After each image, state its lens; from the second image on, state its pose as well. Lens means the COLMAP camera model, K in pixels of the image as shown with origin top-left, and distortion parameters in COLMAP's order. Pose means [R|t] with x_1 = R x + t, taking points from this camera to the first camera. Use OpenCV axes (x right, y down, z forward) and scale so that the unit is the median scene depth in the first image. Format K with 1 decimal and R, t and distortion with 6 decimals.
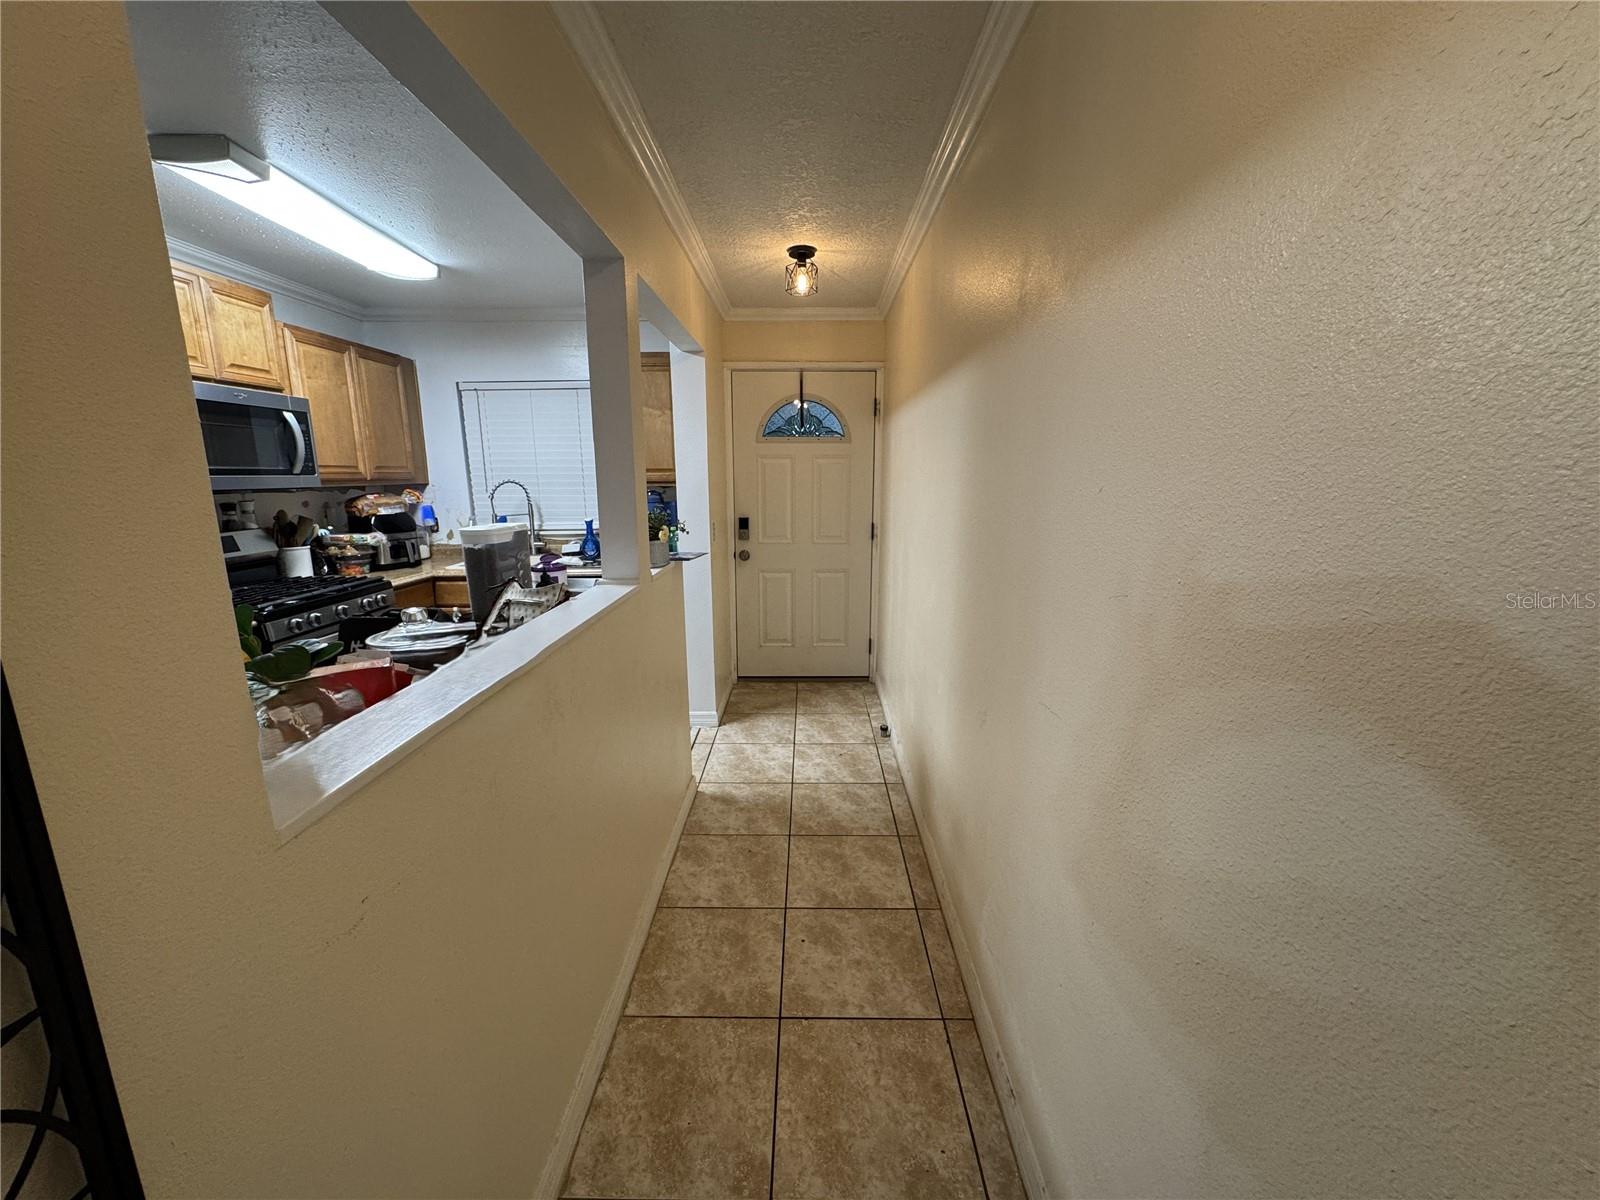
lens RADIAL K [[639.1, 0, 799.6], [0, 639.1, 600.1], [0, 0, 1]] dist [-0.002226, -0.000039]
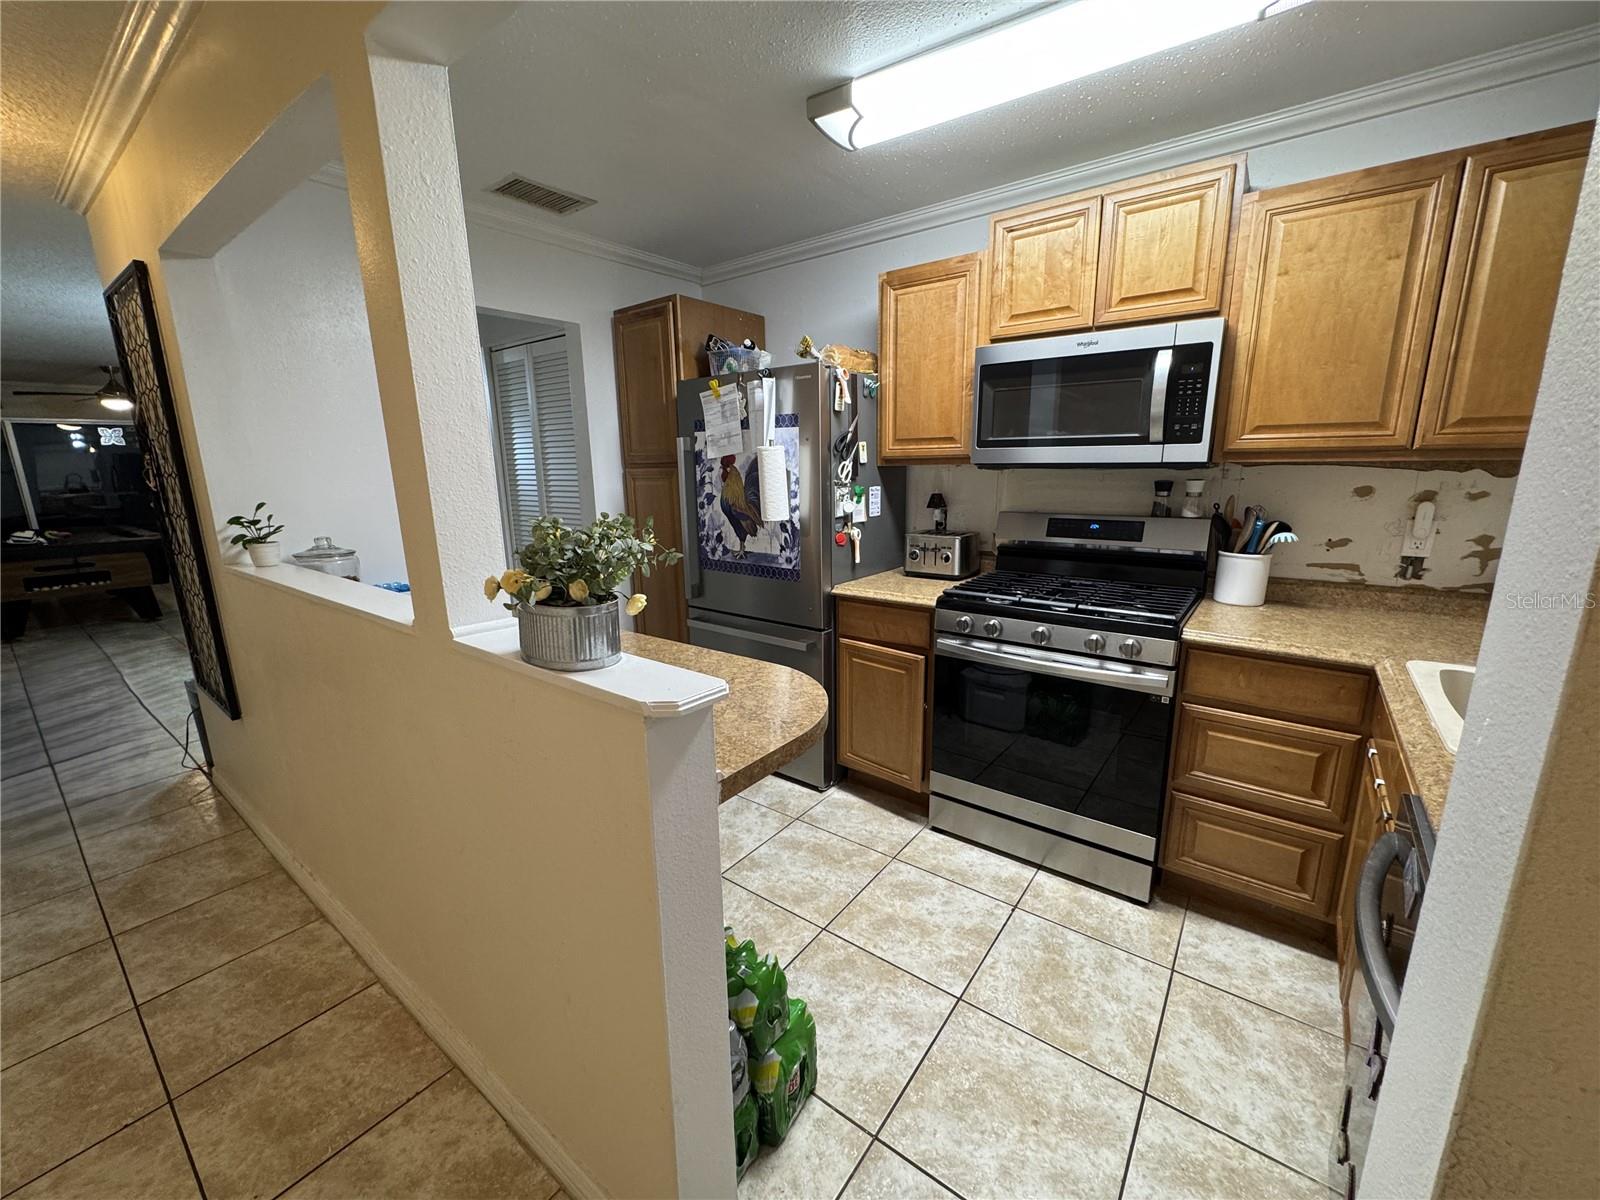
lens RADIAL K [[639.1, 0, 800.0], [0, 639.1, 600.5], [0, 0, 1]] dist [-0.002226, -0.000039]
pose [[-0.594905, 0.186282, -0.781912, 0.006294], [-0.142252, 0.933020, 0.330512, -0.243538], [0.791108, 0.307852, -0.528560, 1.276845]]
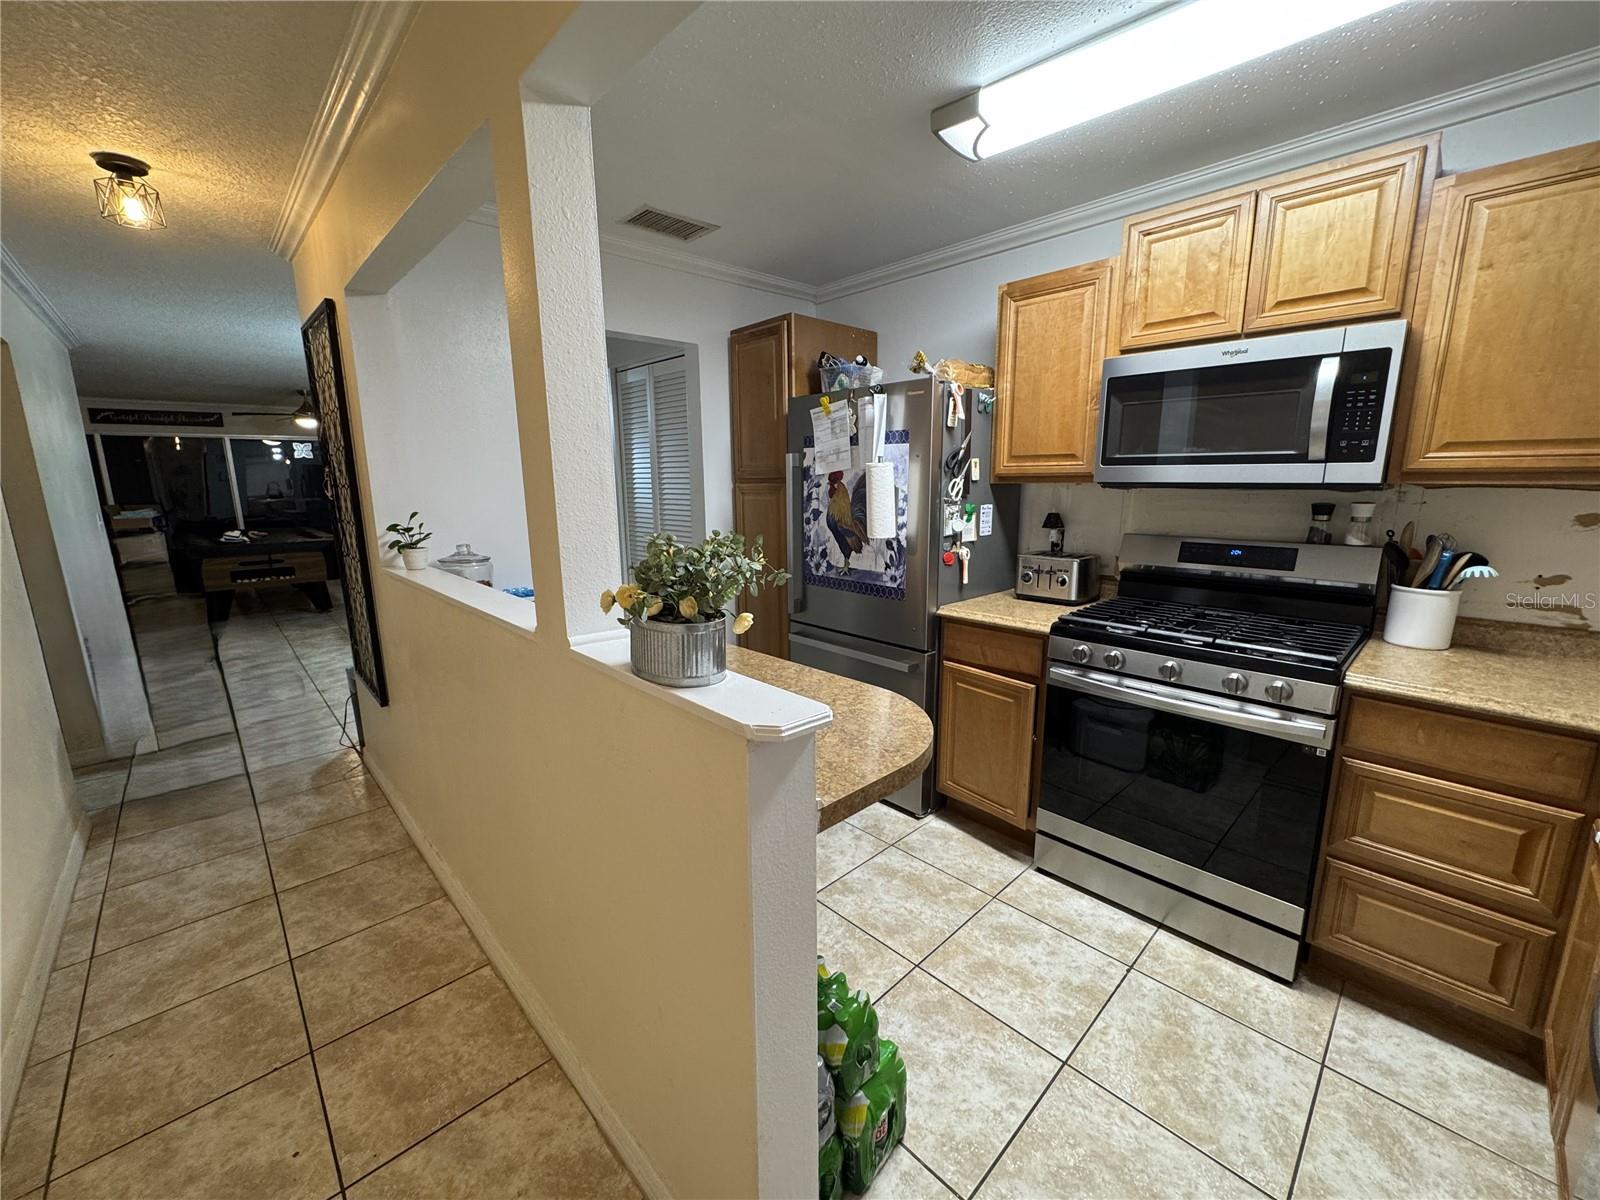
lens RADIAL K [[639.1, 0, 799.9], [0, 639.1, 600.8], [0, 0, 1]] dist [-0.002226, -0.000039]
pose [[-0.715584, 0.145129, -0.683284, -0.000169], [-0.127547, 0.934587, 0.332082, -0.244467], [0.686783, 0.324784, -0.650265, 1.263961]]
